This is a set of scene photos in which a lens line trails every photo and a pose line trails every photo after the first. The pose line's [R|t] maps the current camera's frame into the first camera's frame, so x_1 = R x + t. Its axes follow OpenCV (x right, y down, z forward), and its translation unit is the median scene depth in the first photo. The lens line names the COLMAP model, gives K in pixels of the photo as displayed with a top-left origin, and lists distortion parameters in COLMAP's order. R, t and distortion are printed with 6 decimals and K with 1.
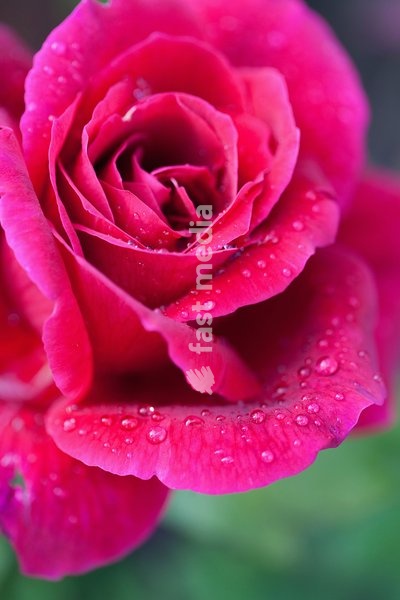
lens RADIAL K [[2430.3, 0, 200.0], [0, 2430.3, 300.0], [0, 0, 1]] dist [0.145351, 1.325162]
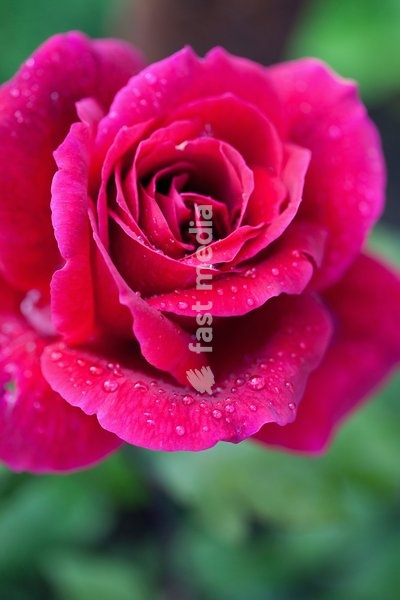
lens RADIAL K [[2430.3, 0, 200.0], [0, 2430.3, 300.0], [0, 0, 1]] dist [0.145351, 1.325162]
pose [[0.924263, 0.340793, -0.172041, 0.229594], [-0.344267, 0.938817, 0.010166, -0.016284], [0.164979, 0.049832, 0.985037, -0.256414]]
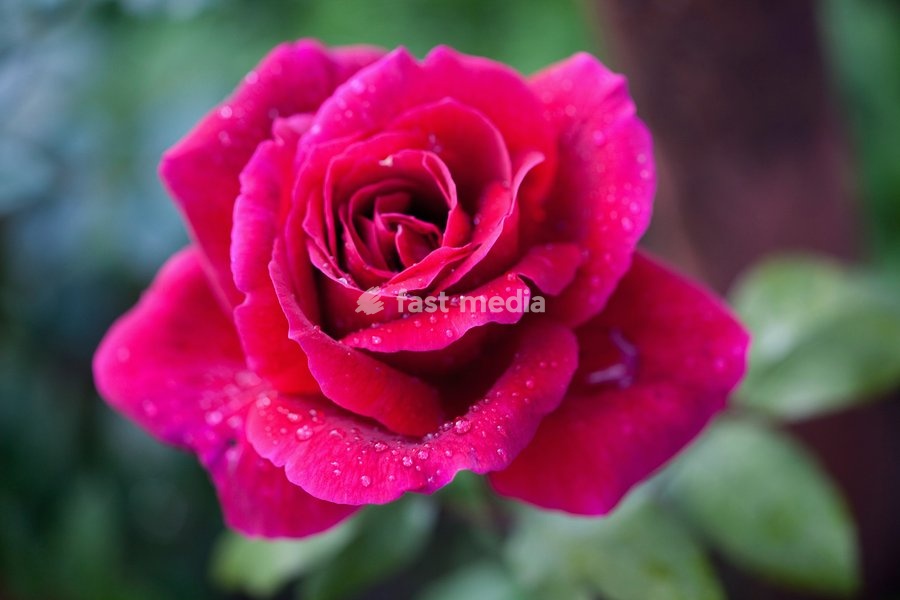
lens RADIAL K [[3645.5, 0, 450.0], [0, 3645.5, 300.0], [0, 0, 1]] dist [0.145351, 1.325162]
pose [[0.825643, 0.295583, -0.480566, 0.833187], [-0.297737, 0.951785, 0.073885, -0.149439], [0.479235, 0.082080, 0.873840, -0.459262]]
